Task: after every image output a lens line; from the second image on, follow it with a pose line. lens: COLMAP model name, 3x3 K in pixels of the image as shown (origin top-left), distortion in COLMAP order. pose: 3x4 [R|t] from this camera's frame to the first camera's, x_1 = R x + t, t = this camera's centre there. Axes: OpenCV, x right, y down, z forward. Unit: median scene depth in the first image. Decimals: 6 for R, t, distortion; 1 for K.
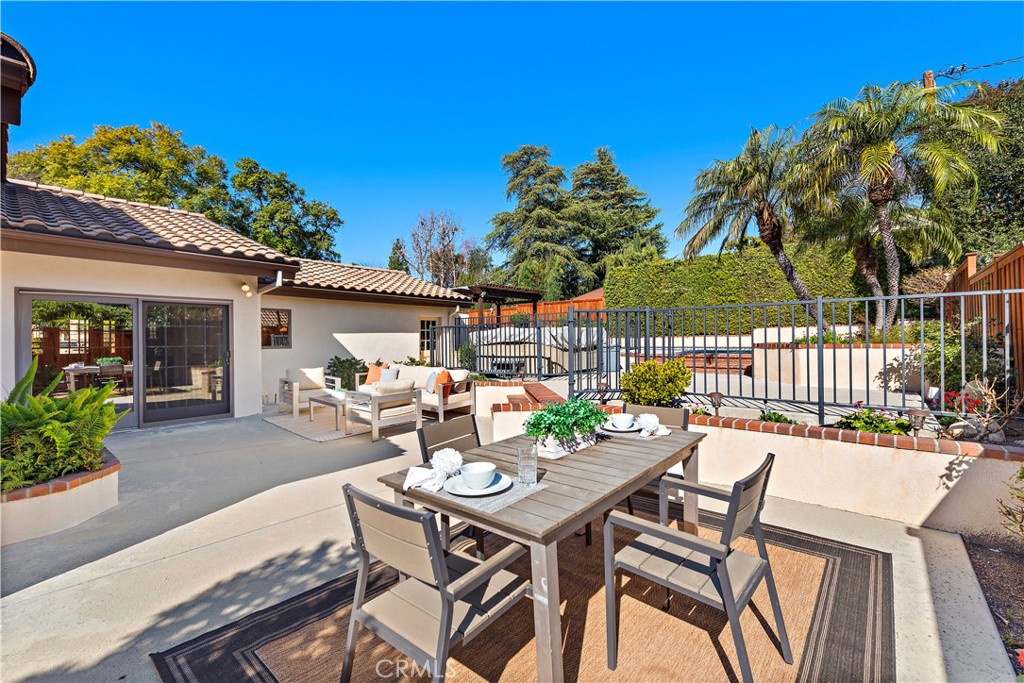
lens RADIAL K [[437.9, 0, 512.6], [0, 437.9, 340.8], [0, 0, 1]] dist [0.000029, -0.000003]
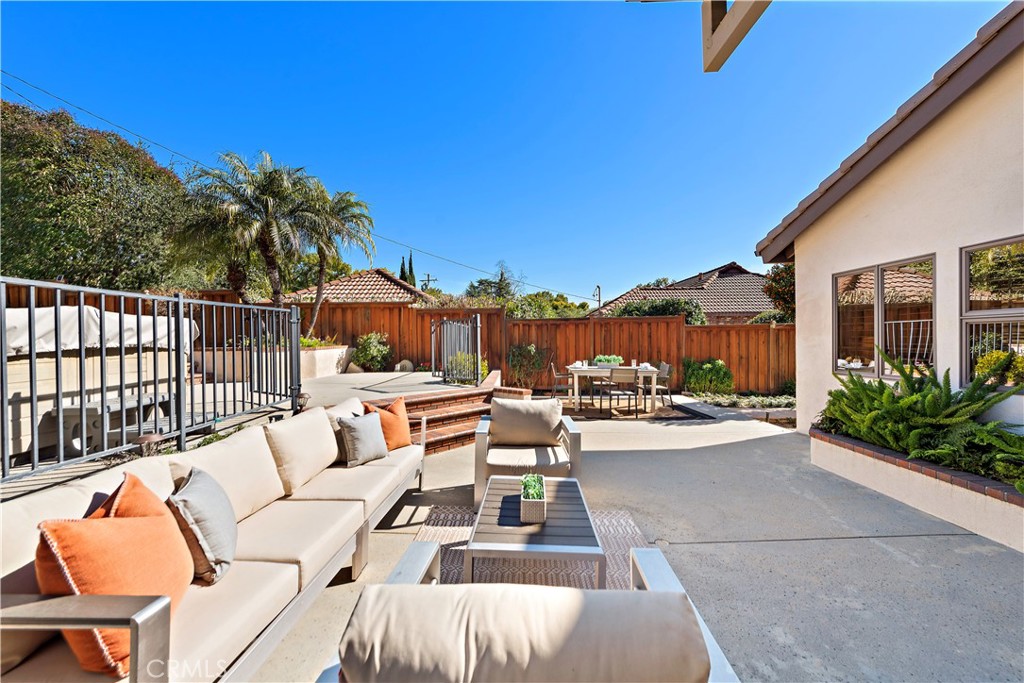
lens RADIAL K [[405.5, 0, 512.8], [0, 405.5, 343.7], [0, 0, 1]] dist [0.000059, 0.000004]
pose [[-0.614628, 0.008743, 0.788769, -0.510131], [0.009231, 0.999950, -0.003891, 0.002979], [-0.788763, 0.004890, -0.614678, 0.949128]]
